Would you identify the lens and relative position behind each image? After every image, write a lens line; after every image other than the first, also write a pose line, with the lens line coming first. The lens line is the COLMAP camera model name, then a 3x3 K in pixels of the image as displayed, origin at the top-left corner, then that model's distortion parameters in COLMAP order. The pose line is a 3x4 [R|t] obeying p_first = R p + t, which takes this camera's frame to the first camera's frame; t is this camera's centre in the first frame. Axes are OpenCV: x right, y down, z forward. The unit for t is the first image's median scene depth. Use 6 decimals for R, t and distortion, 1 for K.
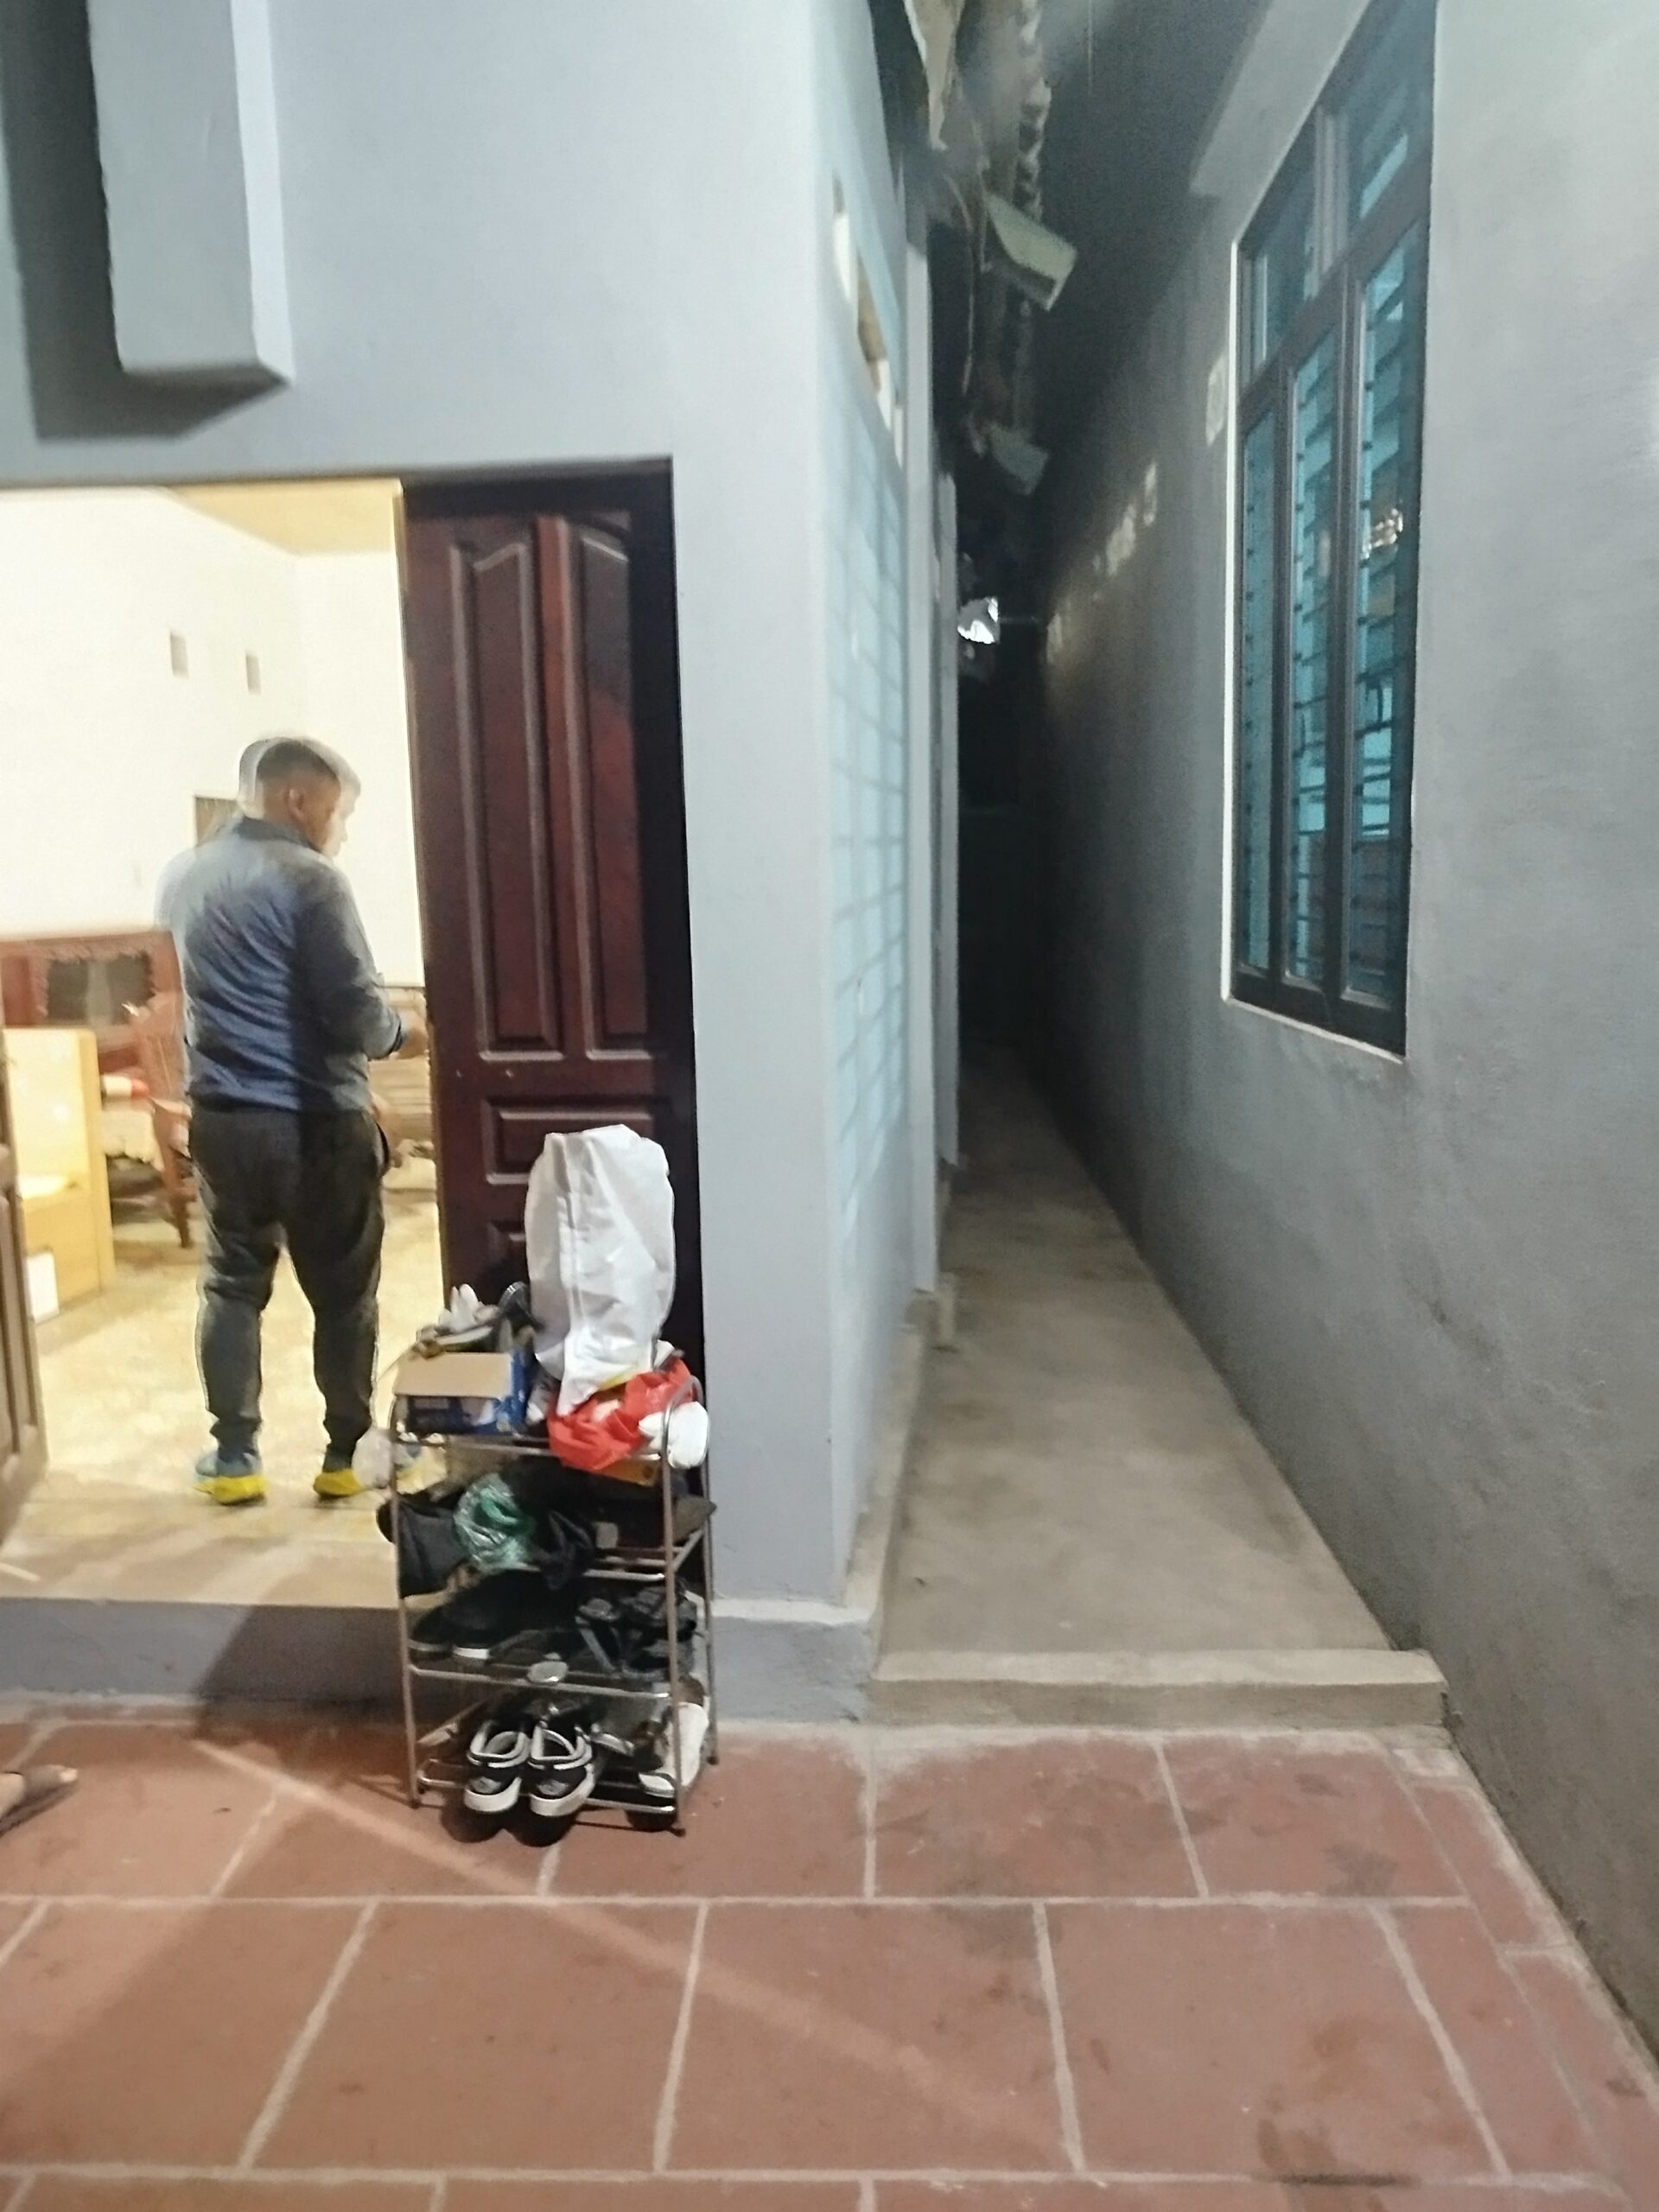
lens RADIAL K [[1559.7, 0, 829.1], [0, 1559.7, 1102.4], [0, 0, 1]] dist [0.002163, 0.007342]
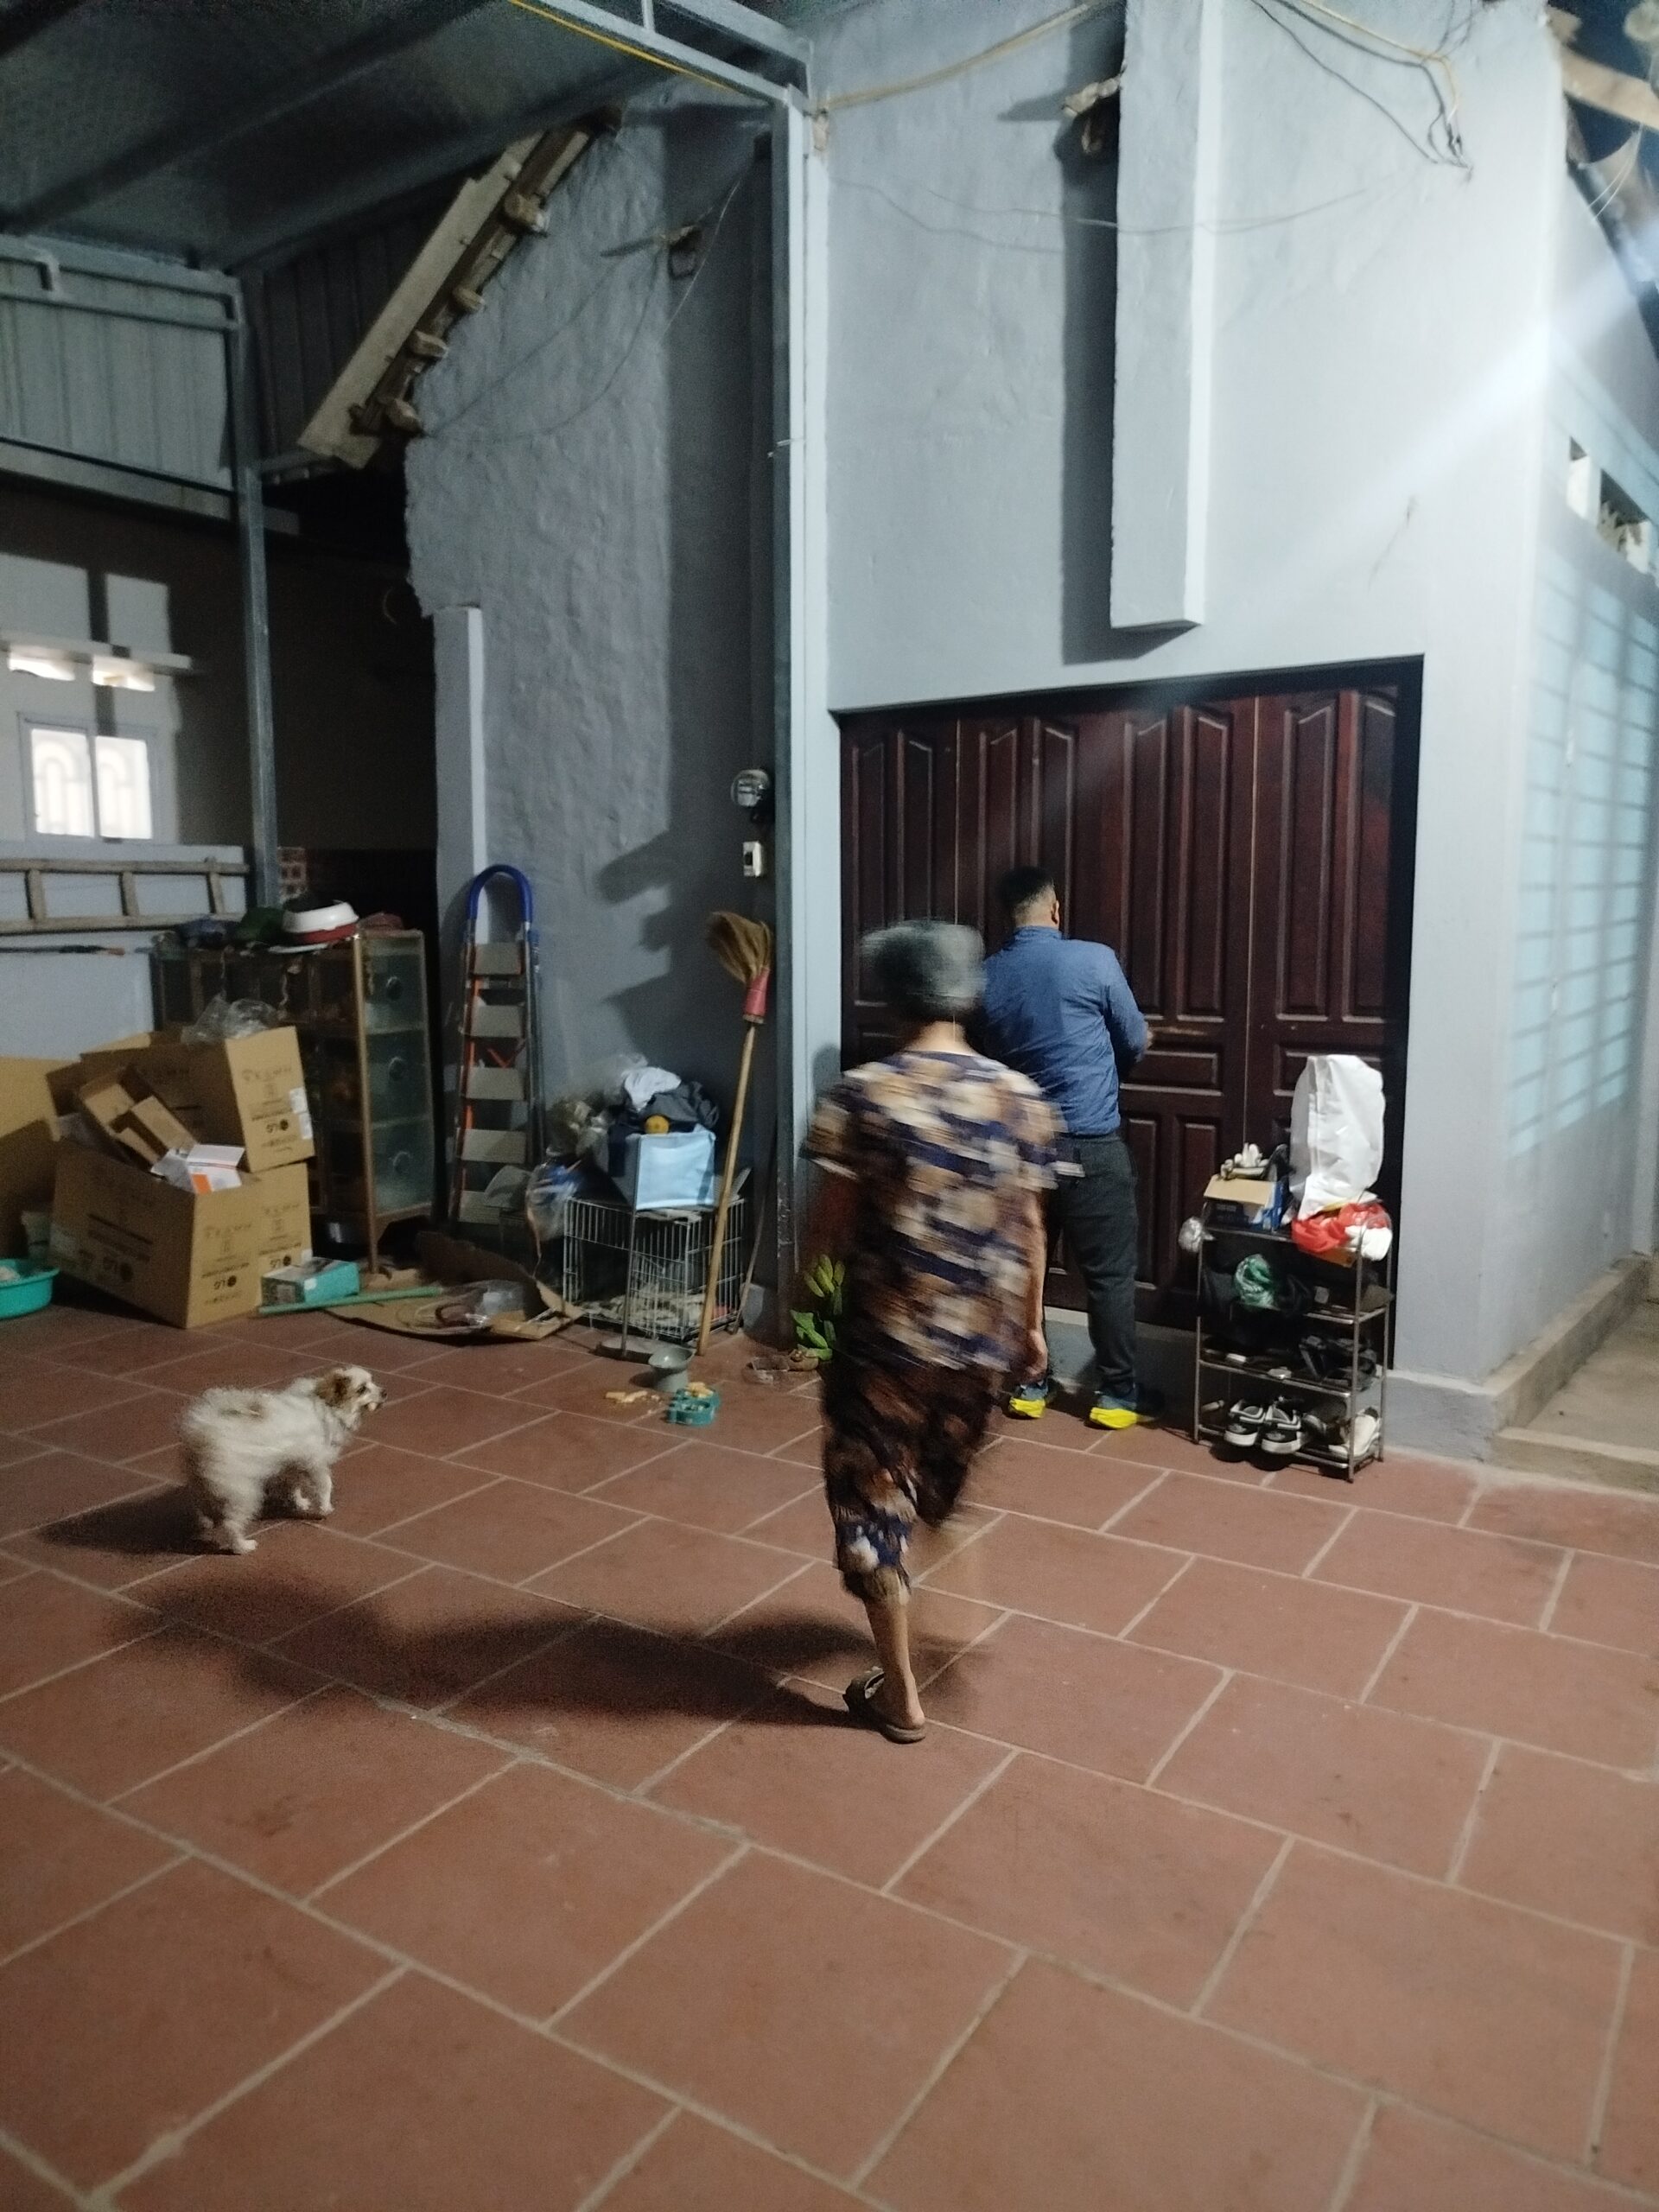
lens RADIAL K [[1559.7, 0, 835.3], [0, 1559.7, 1104.7], [0, 0, 1]] dist [0.002163, 0.007342]
pose [[0.864274, 0.082070, -0.496280, 0.220192], [-0.089853, 0.995921, 0.008217, 0.101775], [0.494930, 0.037491, 0.868124, -0.725235]]
